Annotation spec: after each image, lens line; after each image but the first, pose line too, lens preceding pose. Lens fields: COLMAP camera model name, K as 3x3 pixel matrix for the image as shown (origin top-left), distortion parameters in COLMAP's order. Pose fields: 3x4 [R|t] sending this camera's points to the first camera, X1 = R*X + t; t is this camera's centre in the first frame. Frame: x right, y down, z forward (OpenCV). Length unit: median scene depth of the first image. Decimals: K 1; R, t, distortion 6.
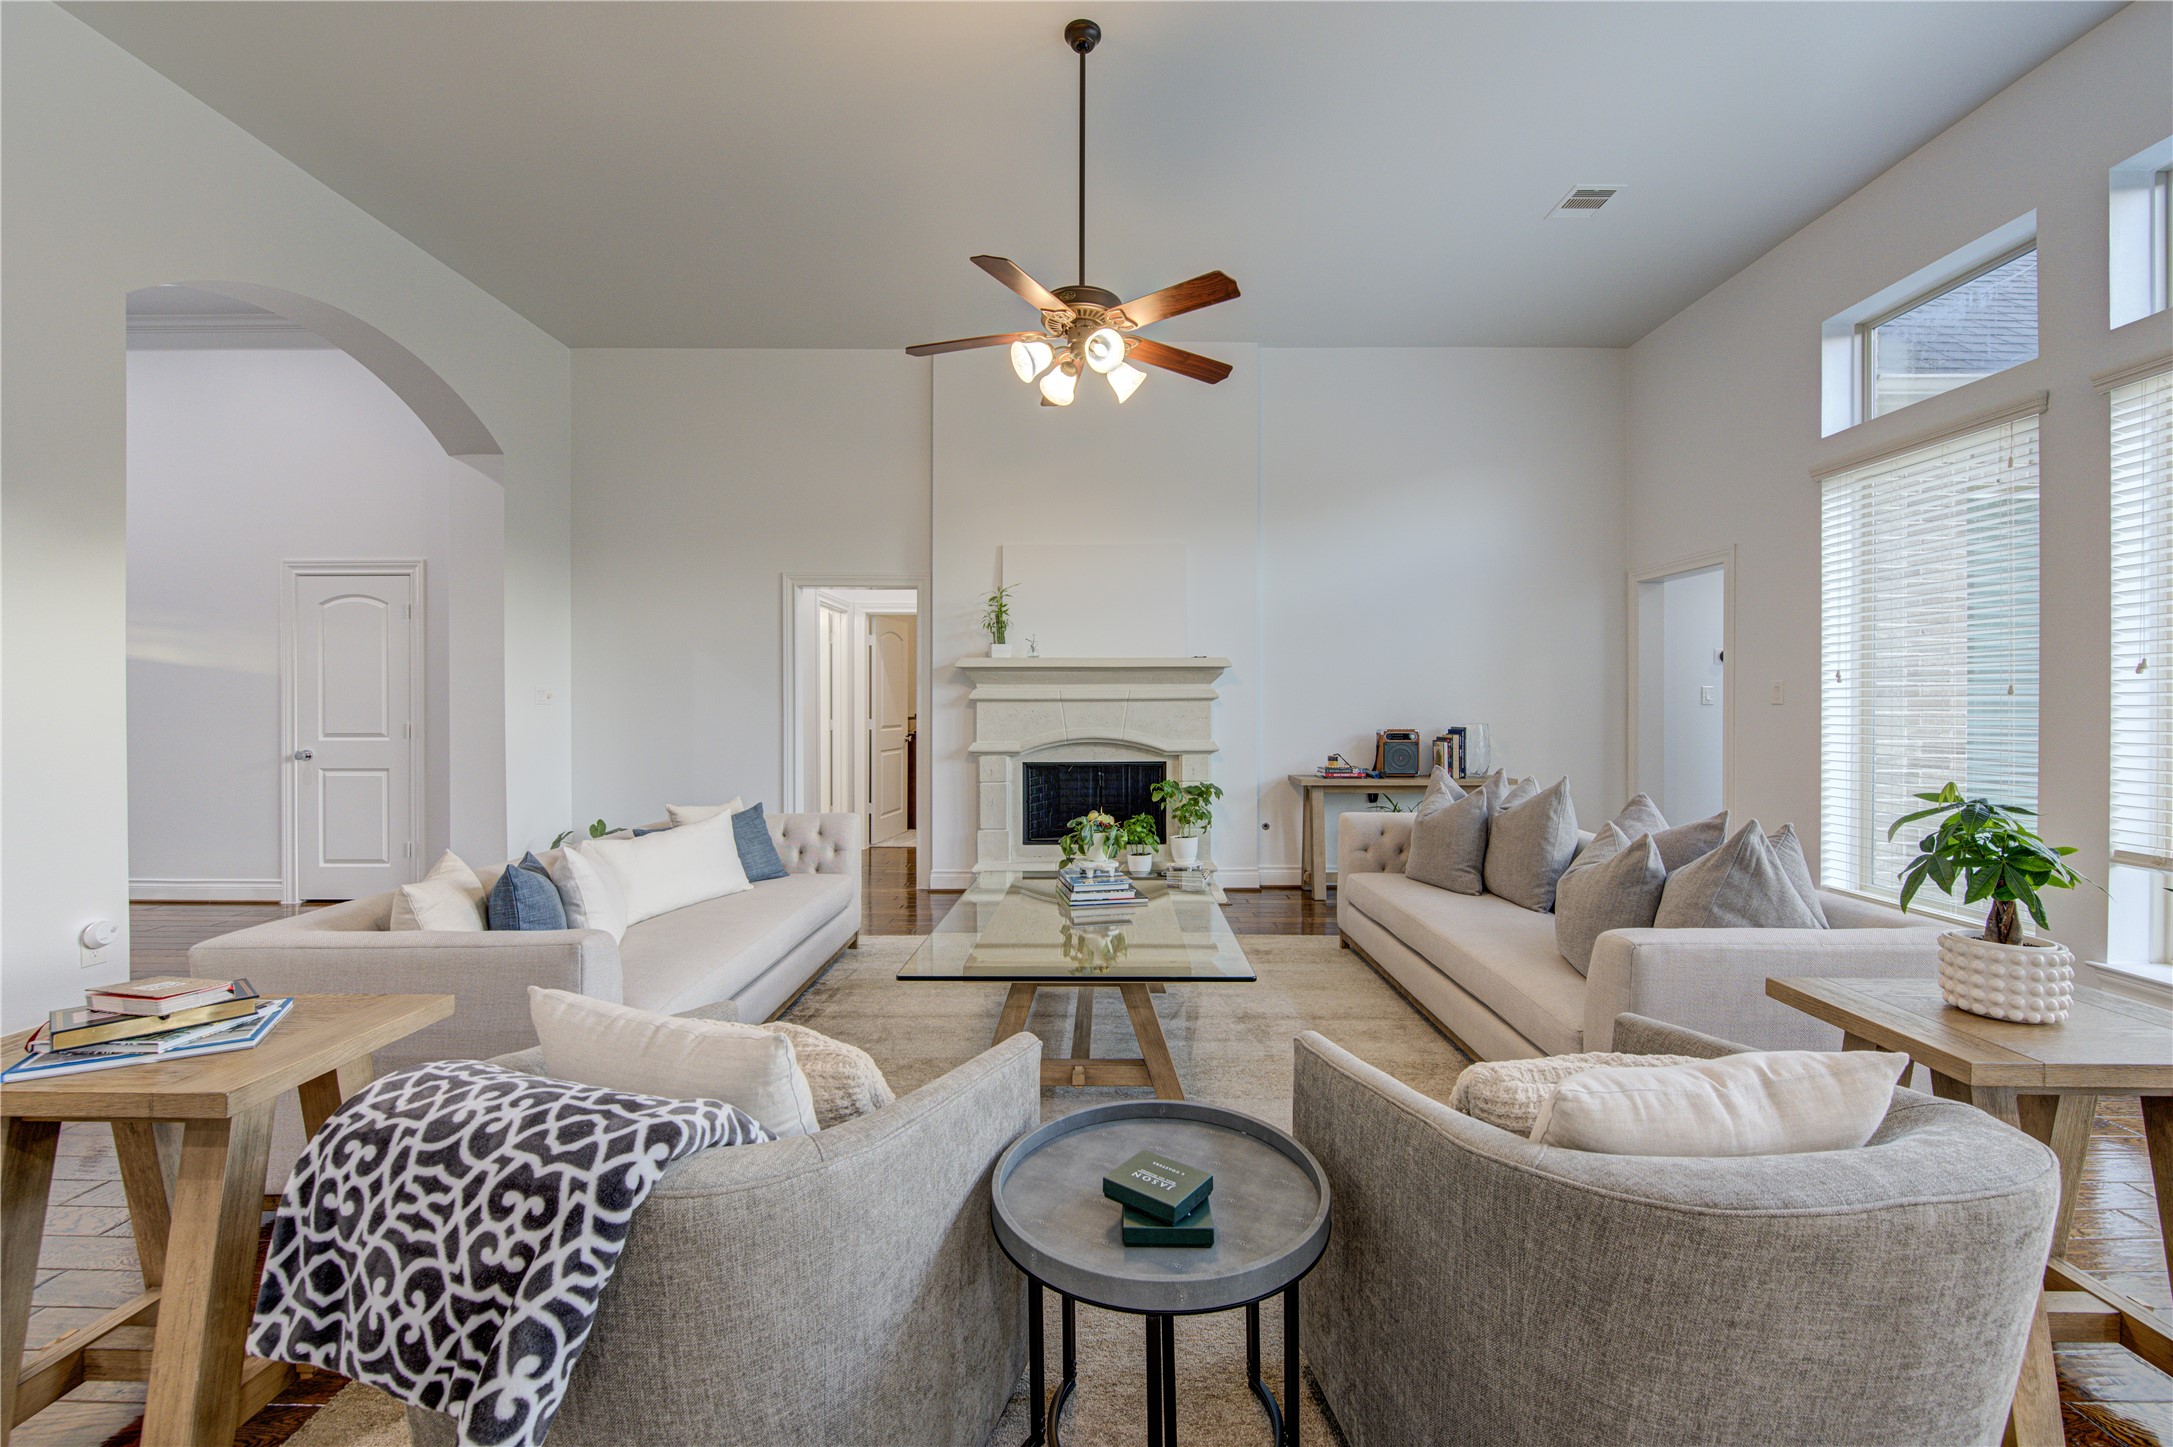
lens RADIAL K [[888.8, 0, 1102.1], [0, 888.8, 710.4], [0, 0, 1]] dist [-0.005973, -0.001092]
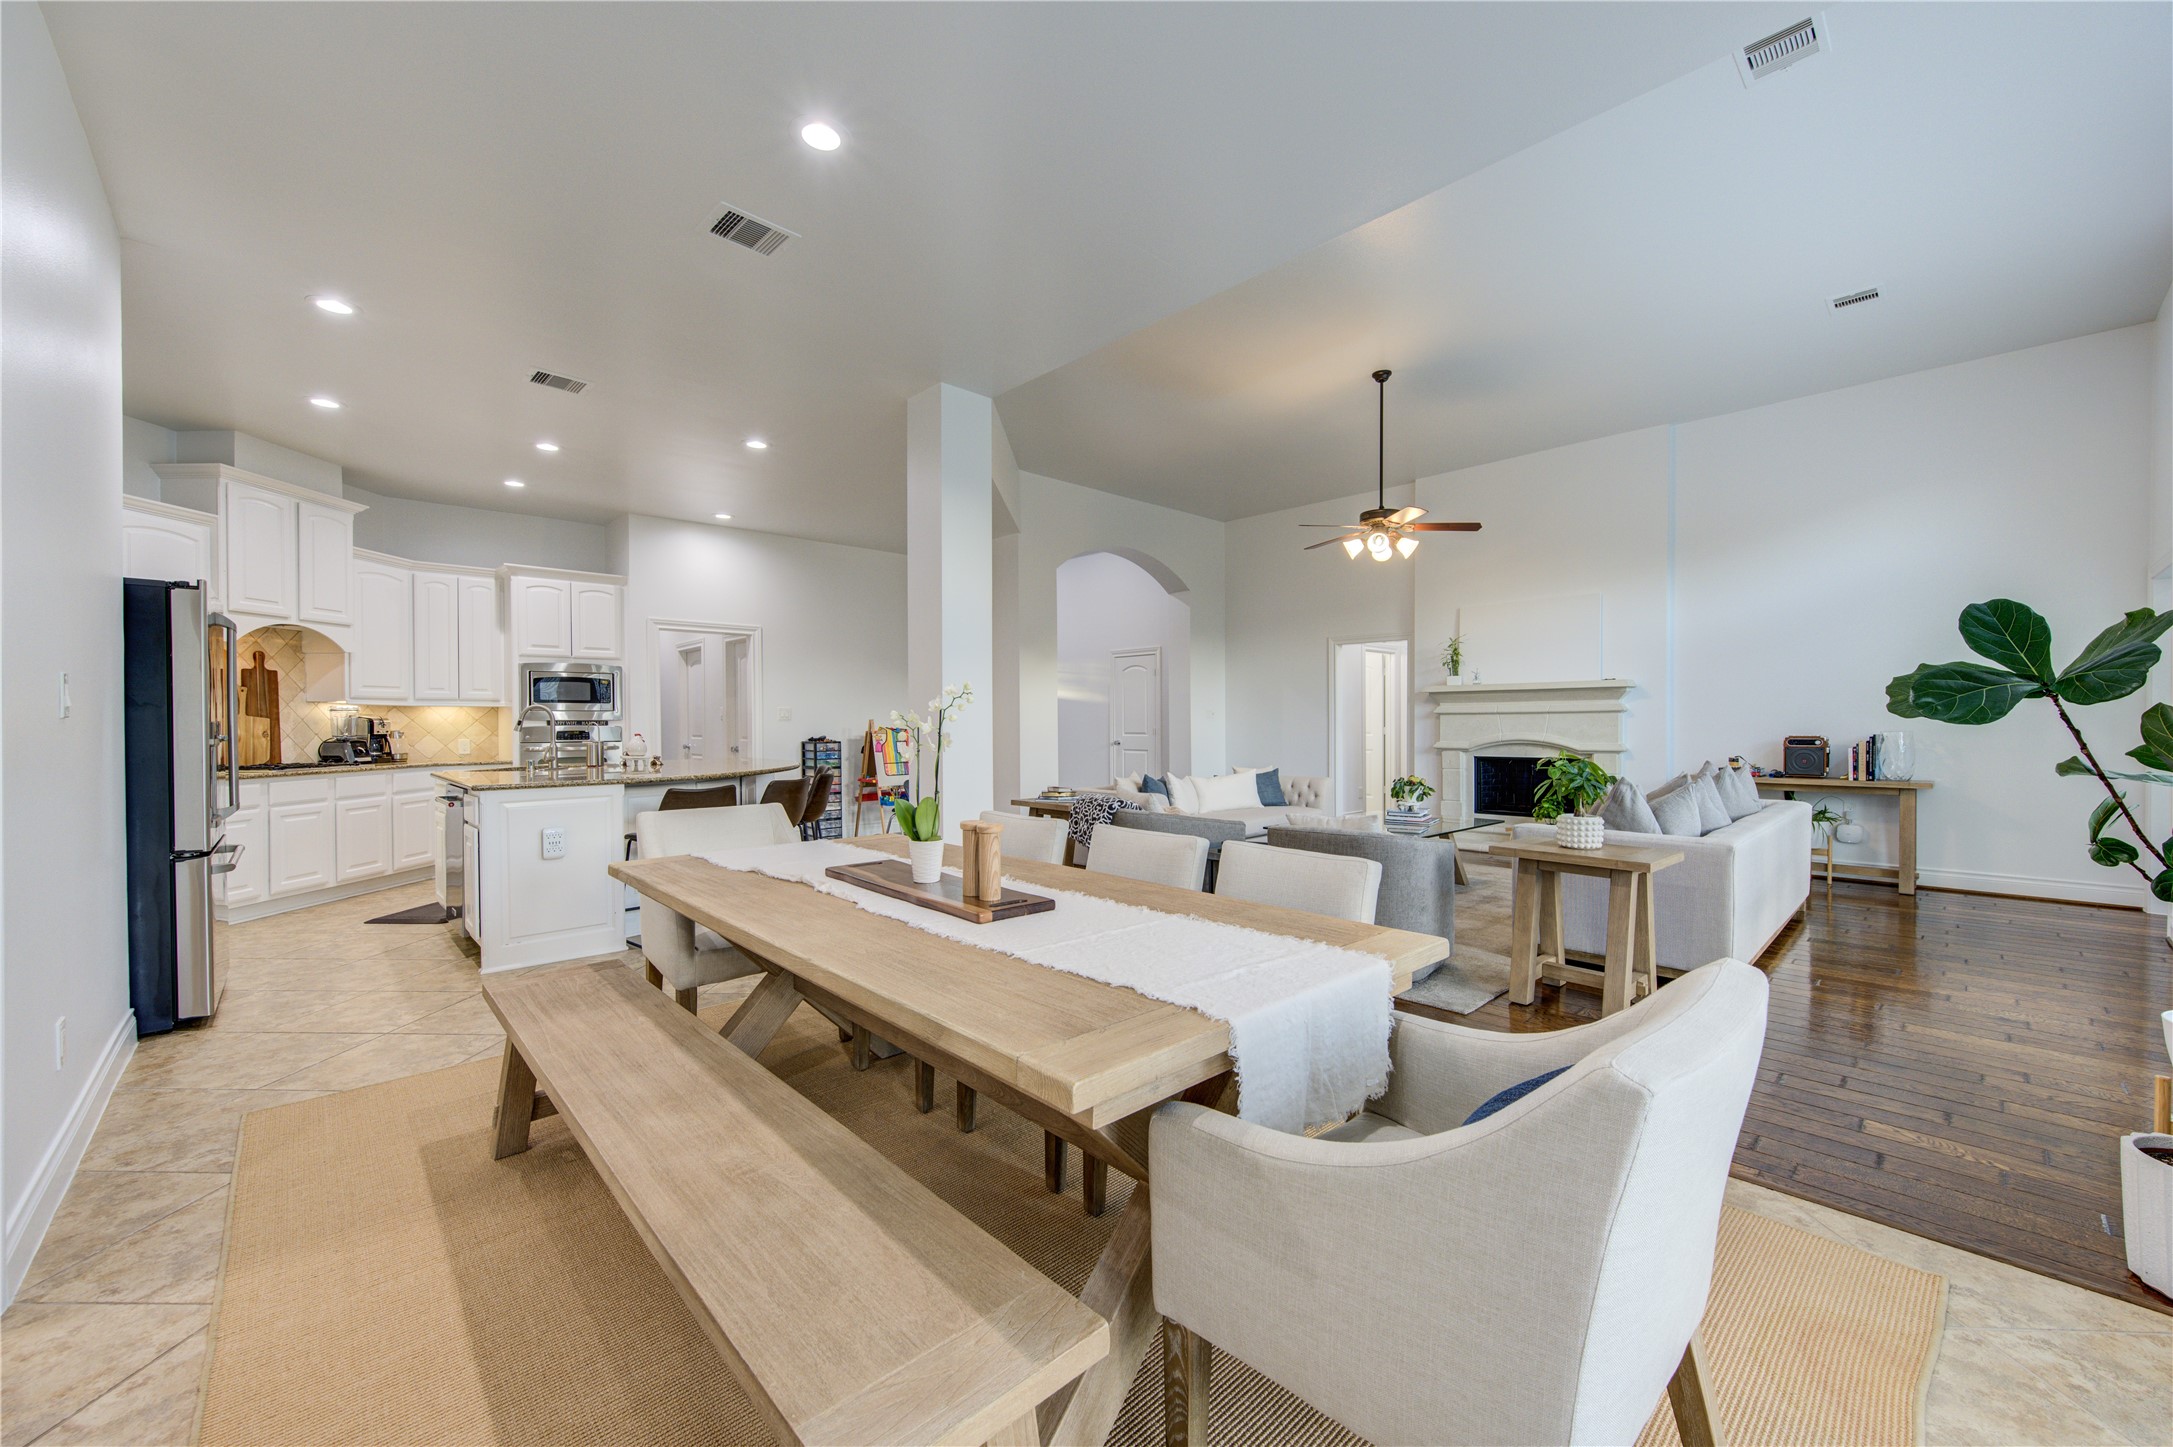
lens RADIAL K [[844.7, 0, 1086.8], [0, 844.7, 729.6], [0, 0, 1]] dist [0.000098, -0.000321]
pose [[0.687733, 0.004722, -0.725948, 0.622643], [0.001245, 0.999970, 0.007684, 0.004729], [0.725963, -0.006188, 0.687706, -0.534839]]
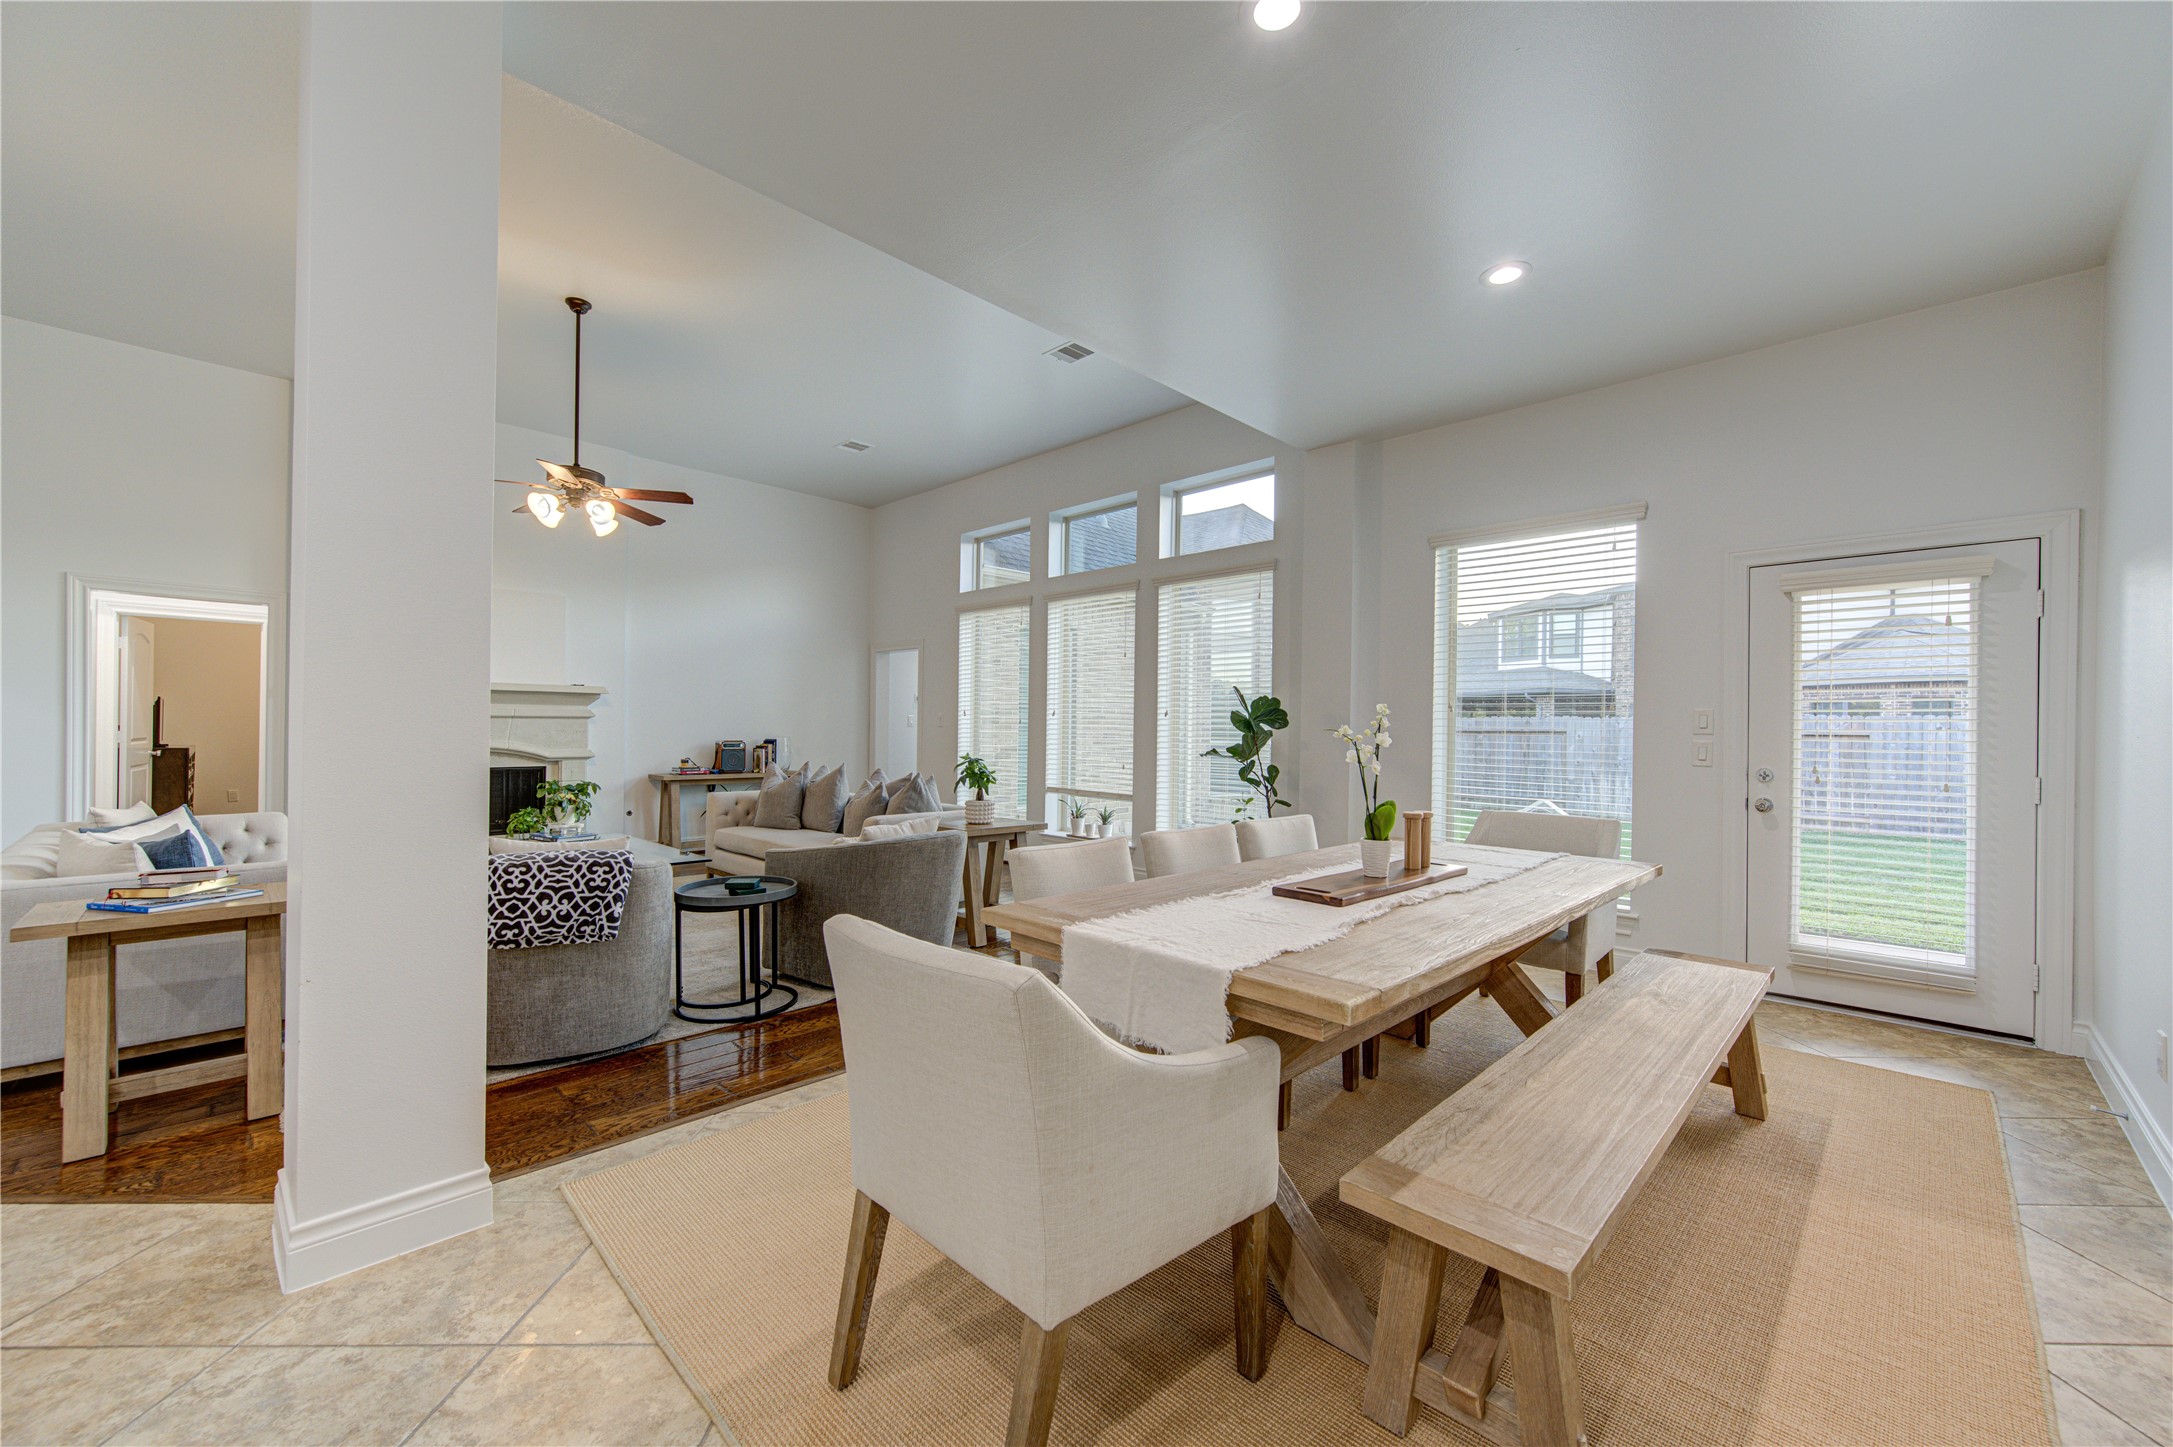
lens RADIAL K [[844.7, 0, 1090.3], [0, 844.7, 731.1], [0, 0, 1]] dist [0.000098, -0.000321]
pose [[0.697322, 0.007226, 0.716721, -0.326575], [-0.009998, 0.999950, -0.000354, 0.000309], [-0.716688, -0.006919, 0.697360, -0.515118]]
